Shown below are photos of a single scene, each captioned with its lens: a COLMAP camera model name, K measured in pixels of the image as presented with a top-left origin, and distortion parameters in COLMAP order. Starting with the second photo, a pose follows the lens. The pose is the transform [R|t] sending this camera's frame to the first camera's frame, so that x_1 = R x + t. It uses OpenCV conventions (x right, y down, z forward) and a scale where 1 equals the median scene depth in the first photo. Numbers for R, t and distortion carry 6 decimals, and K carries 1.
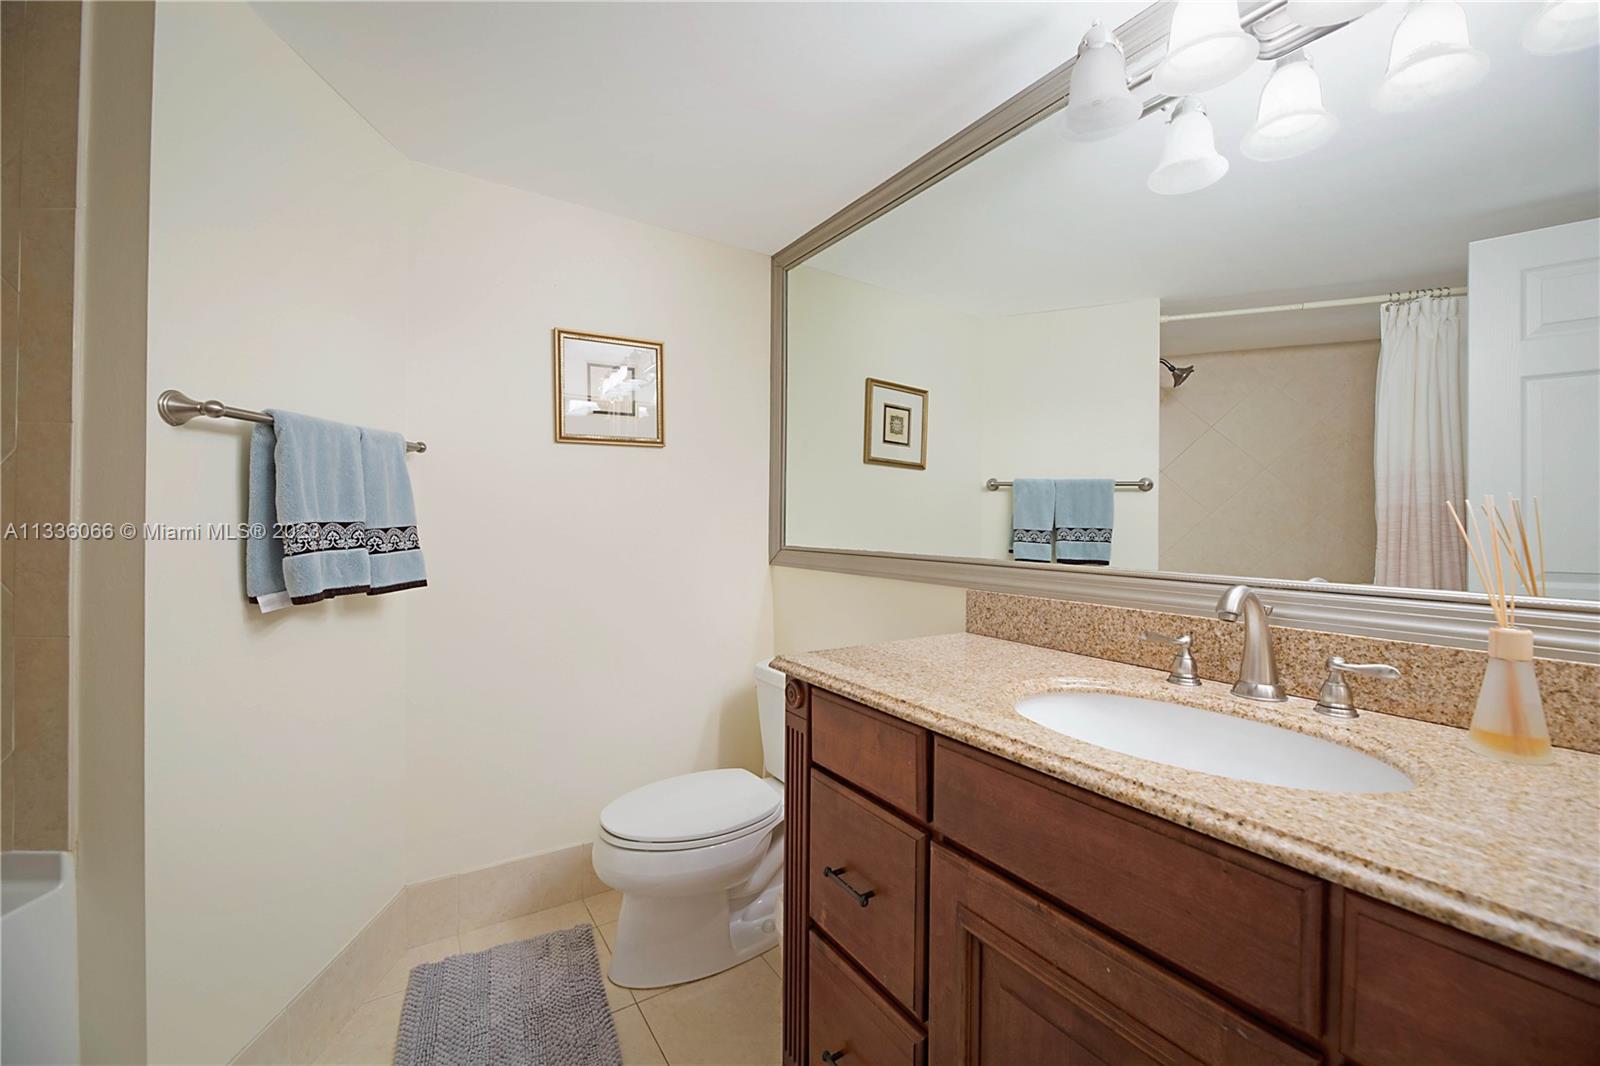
lens RADIAL K [[644.5, 0, 778.8], [0, 644.5, 523.8], [0, 0, 1]] dist [0.000917, -0.001498]
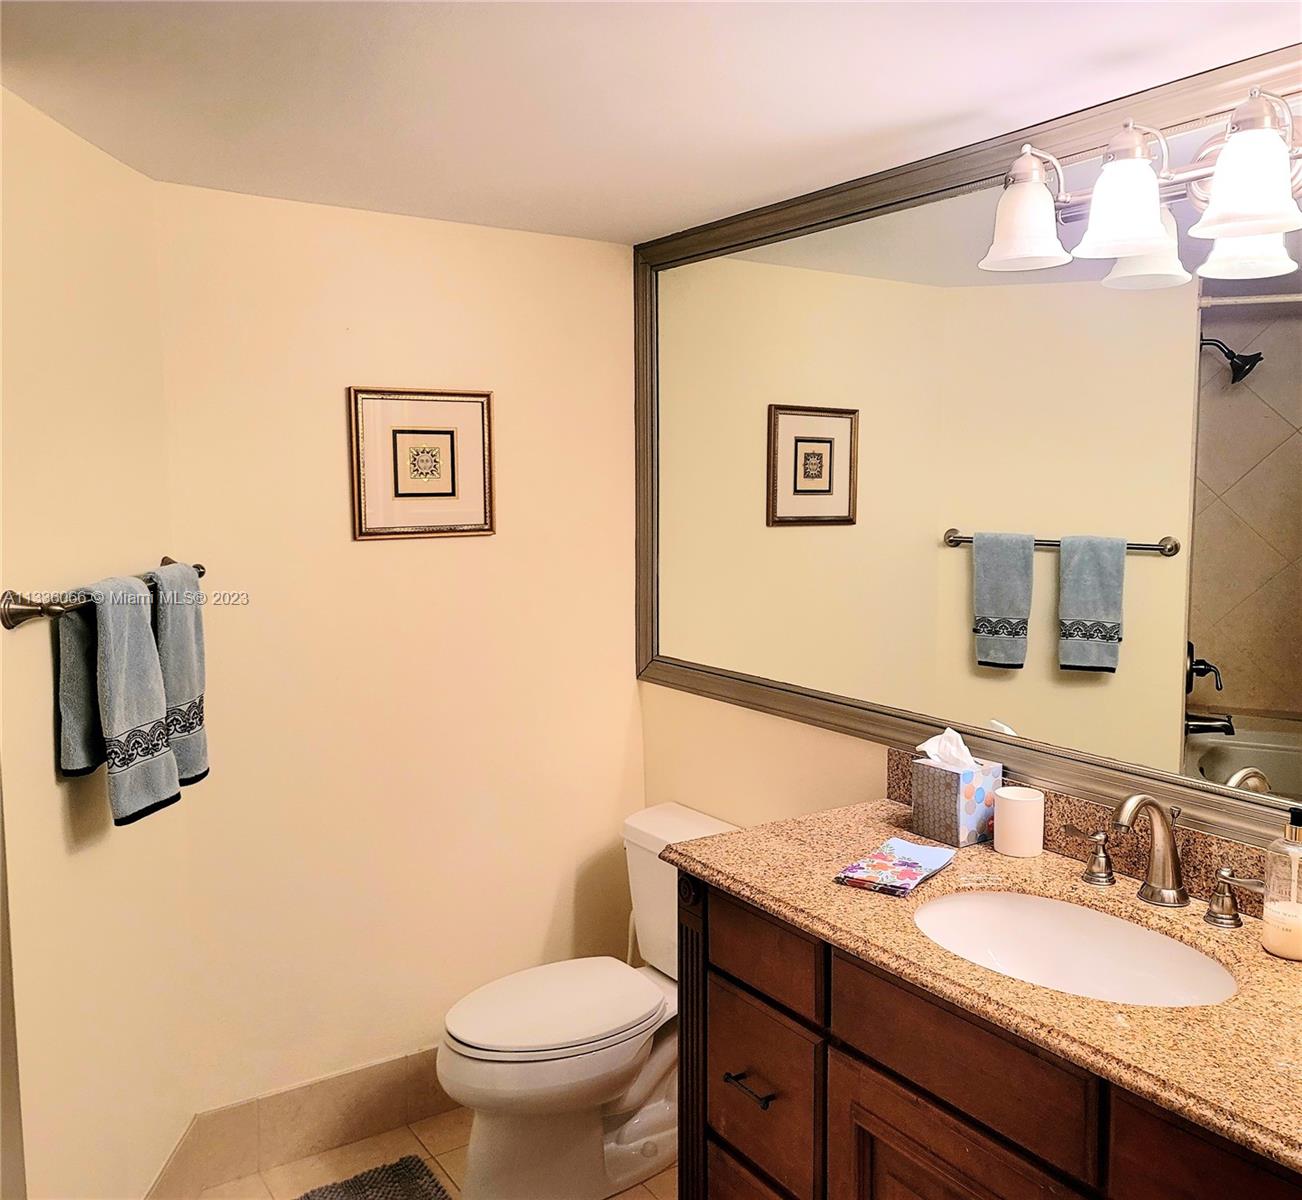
lens RADIAL K [[1159.1, 0, 640.8], [0, 1159.1, 597.8], [0, 0, 1]] dist [0.021255, 0.097366]
pose [[0.999706, -0.014076, 0.019726, -0.057045], [0.012190, 0.995622, 0.092676, -0.247314], [-0.020944, -0.092409, 0.995501, -0.489802]]
